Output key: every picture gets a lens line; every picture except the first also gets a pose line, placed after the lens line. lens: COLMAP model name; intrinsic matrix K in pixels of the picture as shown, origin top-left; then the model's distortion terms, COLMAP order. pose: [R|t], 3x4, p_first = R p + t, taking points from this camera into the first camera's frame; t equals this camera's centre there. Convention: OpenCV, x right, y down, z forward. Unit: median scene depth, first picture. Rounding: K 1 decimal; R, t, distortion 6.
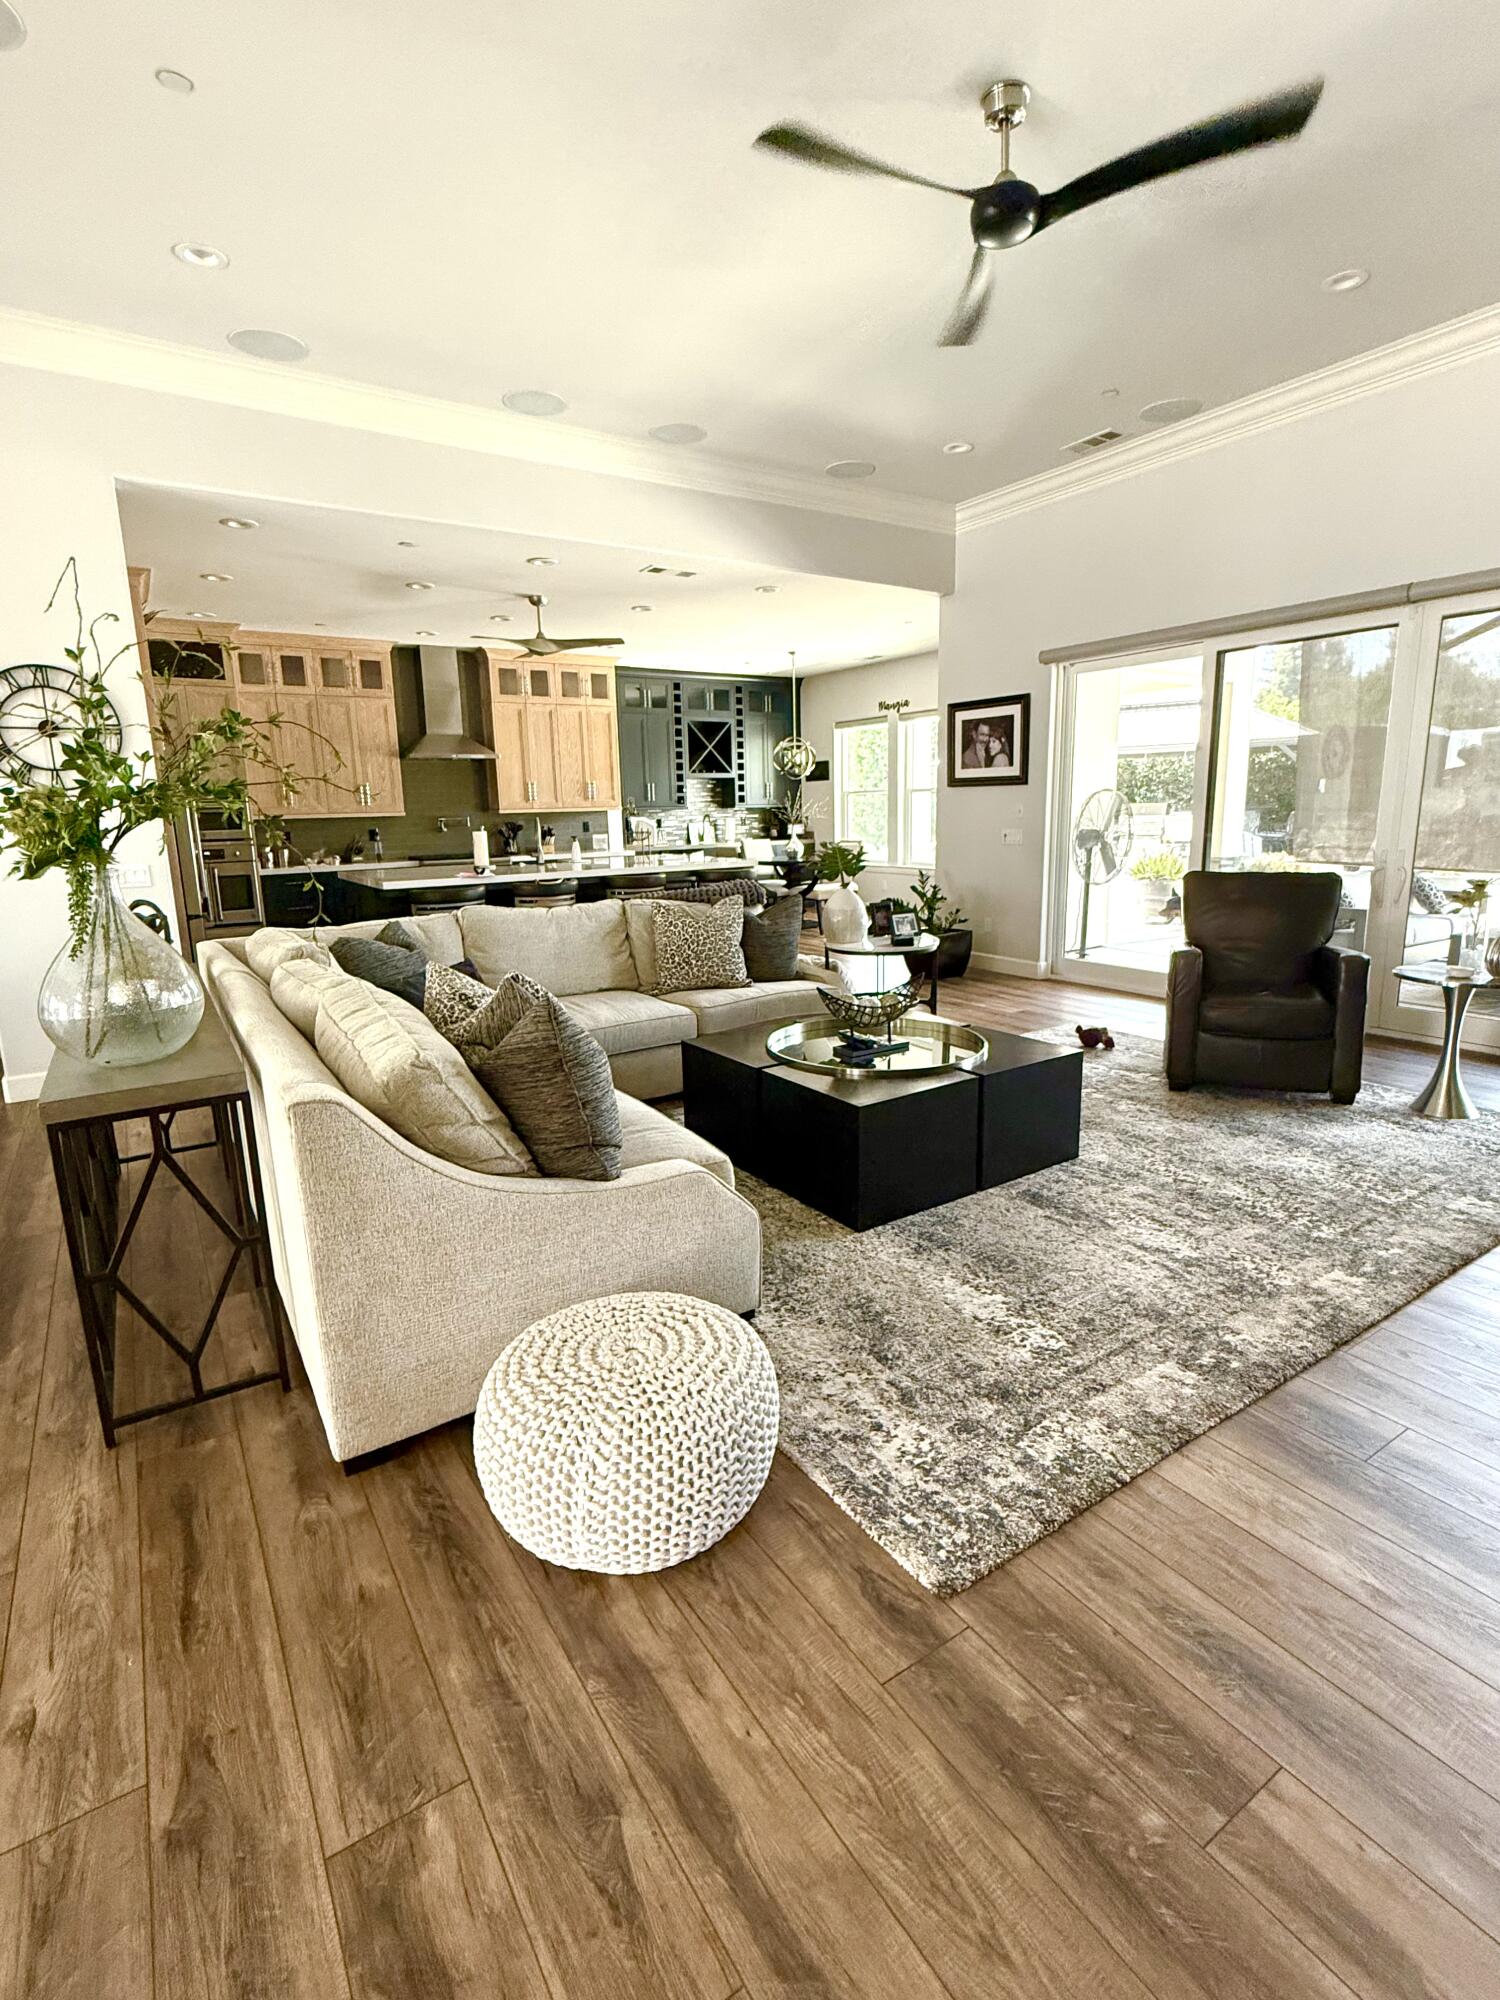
lens RADIAL K [[955.8, 0, 750.0], [0, 955.8, 1000.0], [0, 0, 1]] dist [-0.001326, -0.000025]
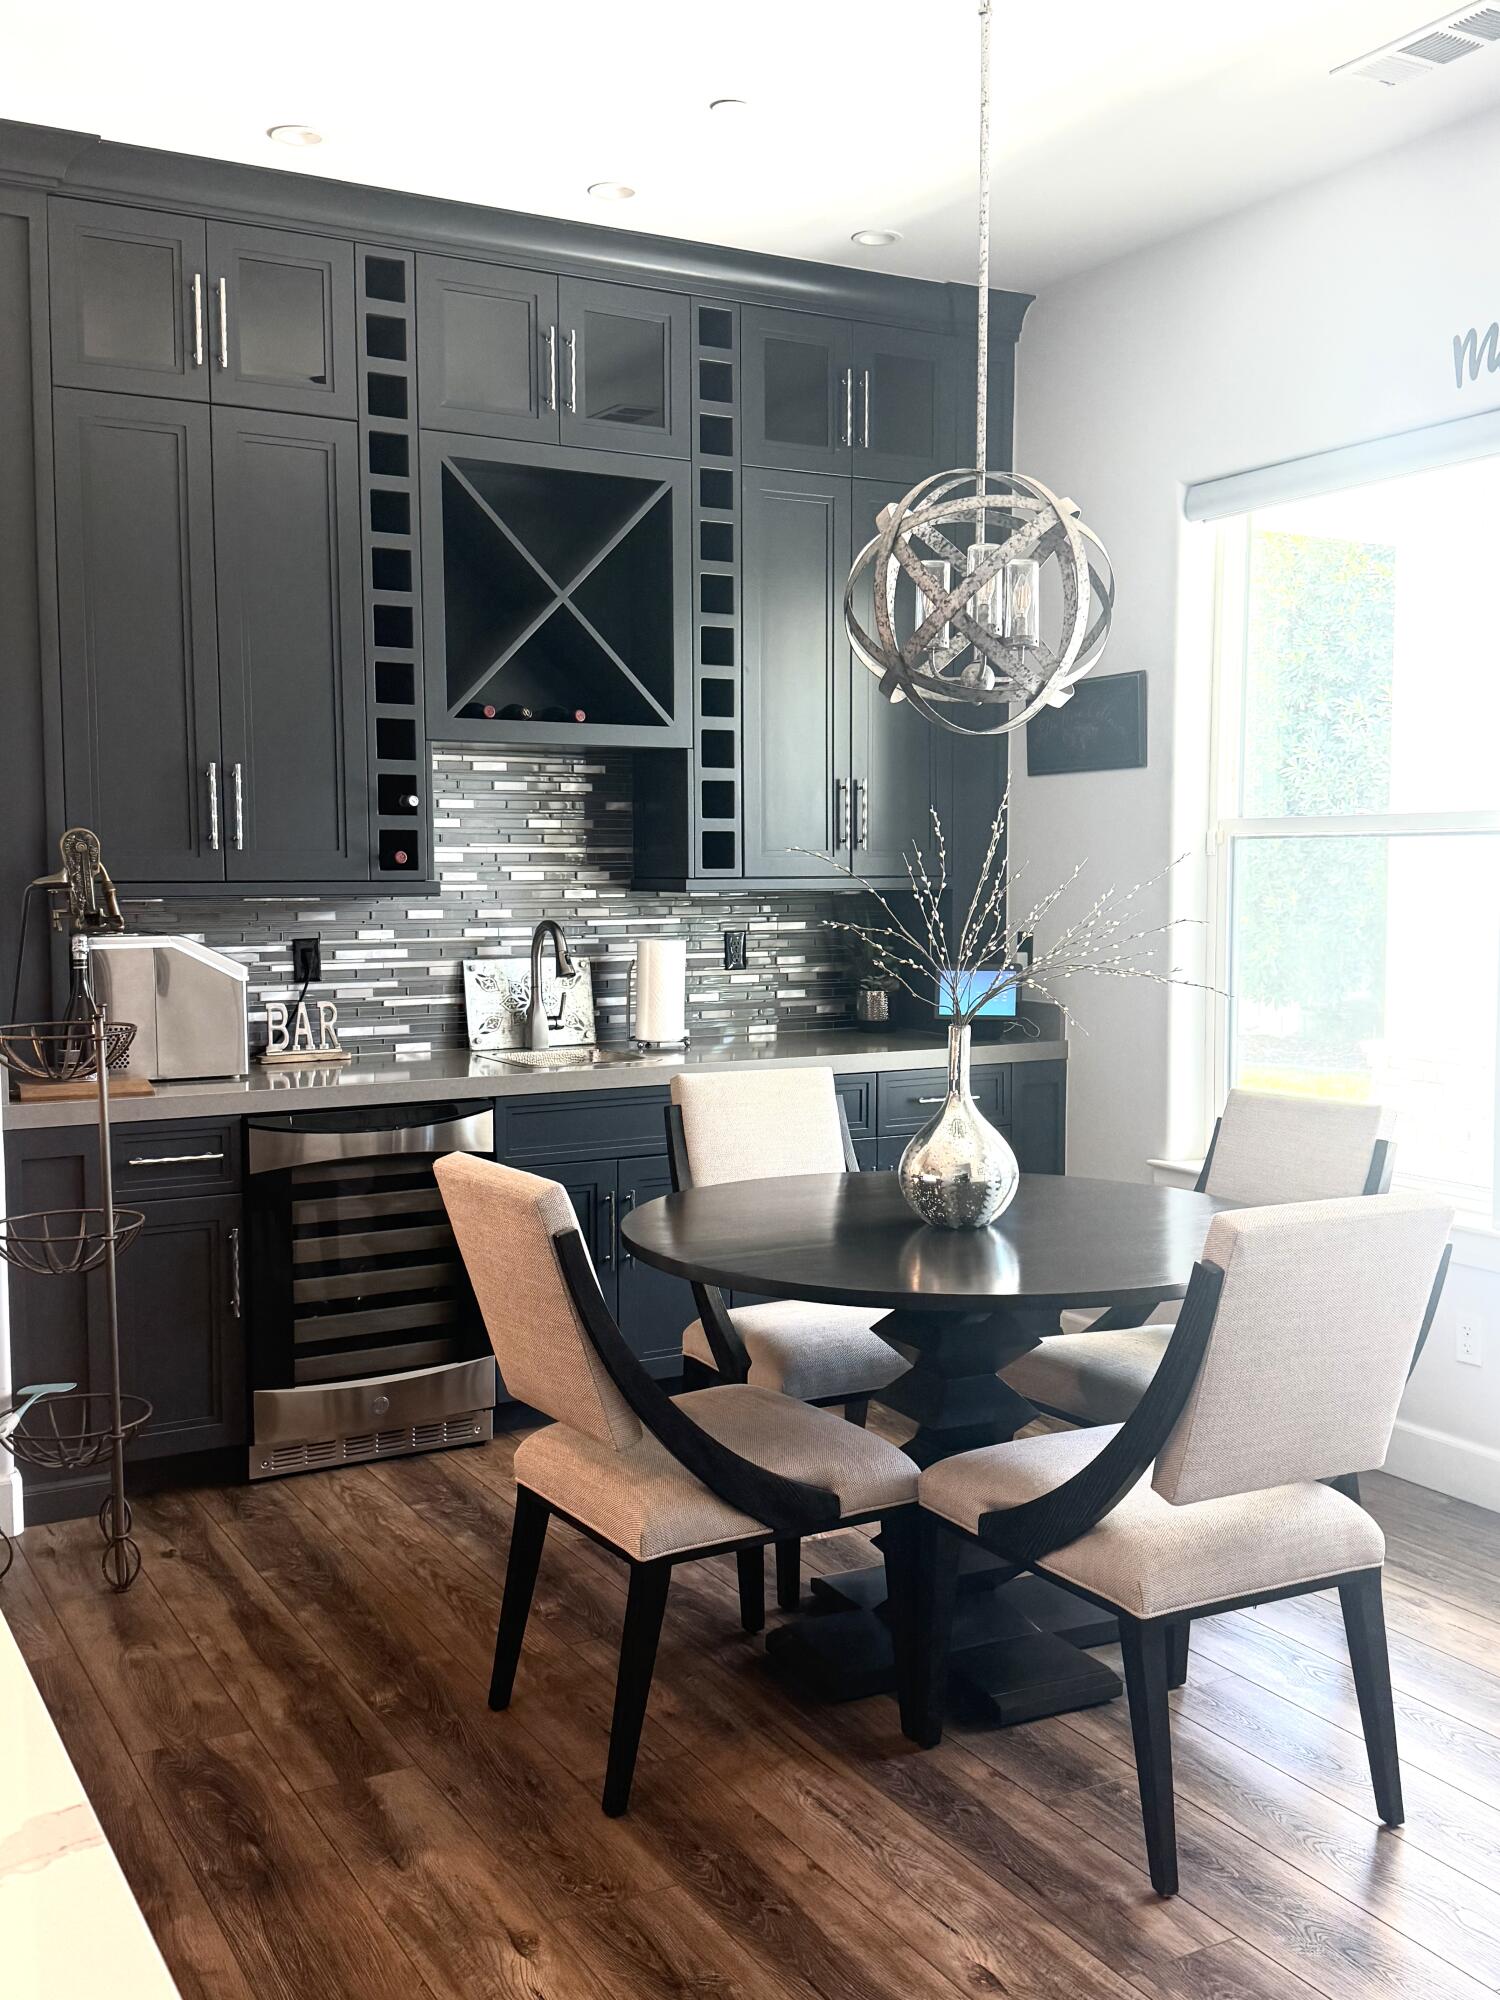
lens RADIAL K [[1966.7, 0, 750.0], [0, 1966.7, 1000.0], [0, 0, 1]] dist [0.183264, -0.002661]
pose [[0.997717, 0.022176, -0.063786, 0.026846], [-0.030232, 0.991282, -0.128242, -0.124577], [0.060386, 0.129878, 0.989689, 0.587199]]
